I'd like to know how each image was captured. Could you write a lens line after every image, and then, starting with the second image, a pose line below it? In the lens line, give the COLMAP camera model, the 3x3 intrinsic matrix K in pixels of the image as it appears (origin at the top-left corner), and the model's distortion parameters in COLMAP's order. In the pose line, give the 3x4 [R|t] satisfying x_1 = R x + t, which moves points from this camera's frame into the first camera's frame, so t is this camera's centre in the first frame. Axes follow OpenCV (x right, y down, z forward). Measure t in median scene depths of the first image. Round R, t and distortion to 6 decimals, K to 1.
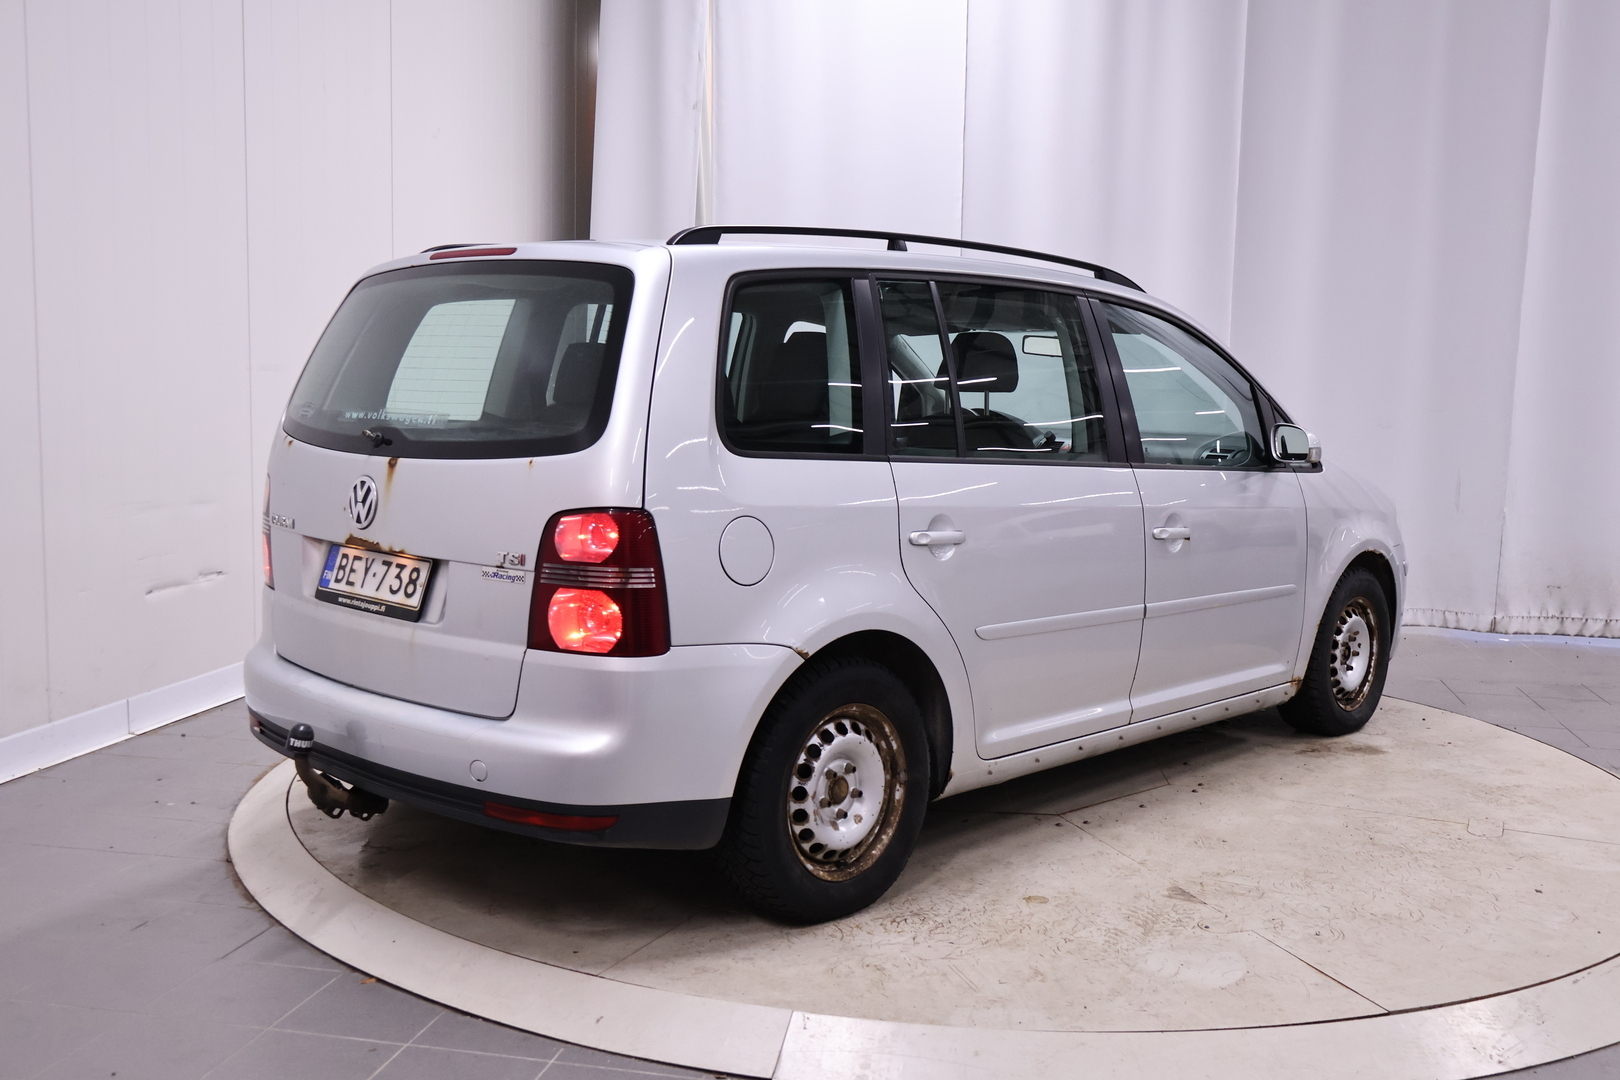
lens RADIAL K [[1486.3, 0, 810.0], [0, 1486.3, 540.0], [0, 0, 1]] dist [-0.002646, -0.016308]
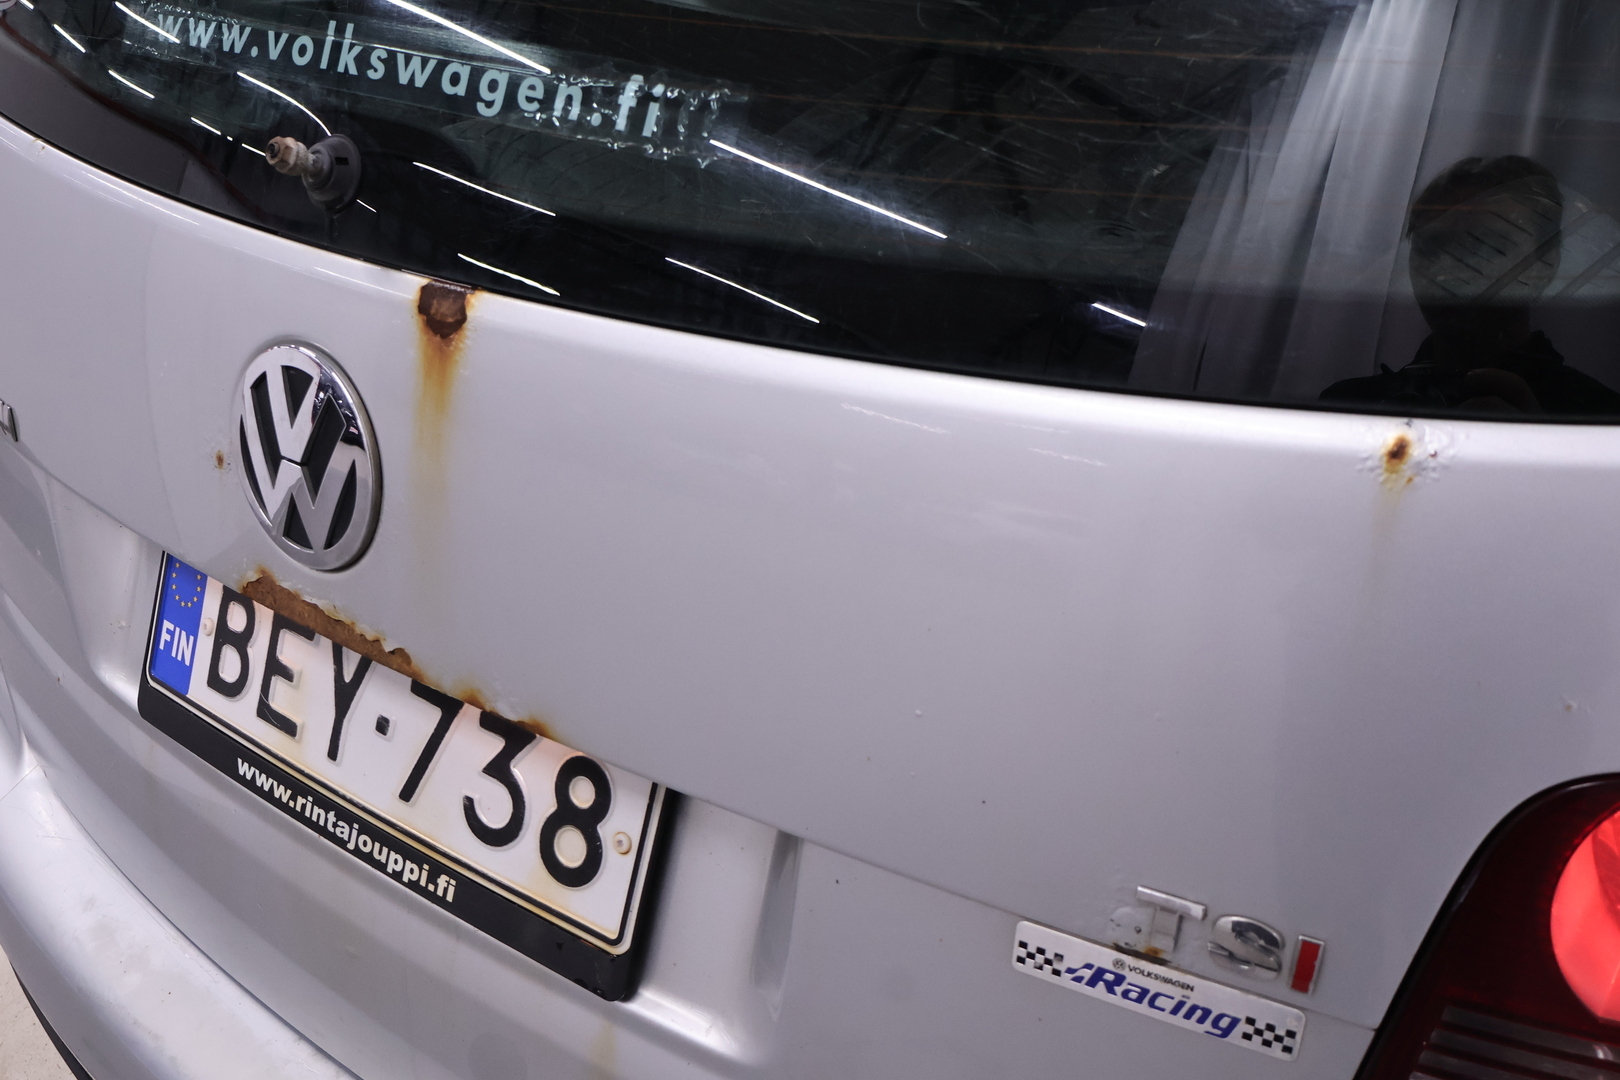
lens RADIAL K [[1486.3, 0, 810.0], [0, 1486.3, 540.0], [0, 0, 1]] dist [-0.002646, -0.016308]
pose [[0.993329, -0.039403, 0.108372, -0.248495], [0.000699, 0.941846, 0.336044, -0.090510], [-0.115311, -0.333727, 0.935591, 0.770945]]
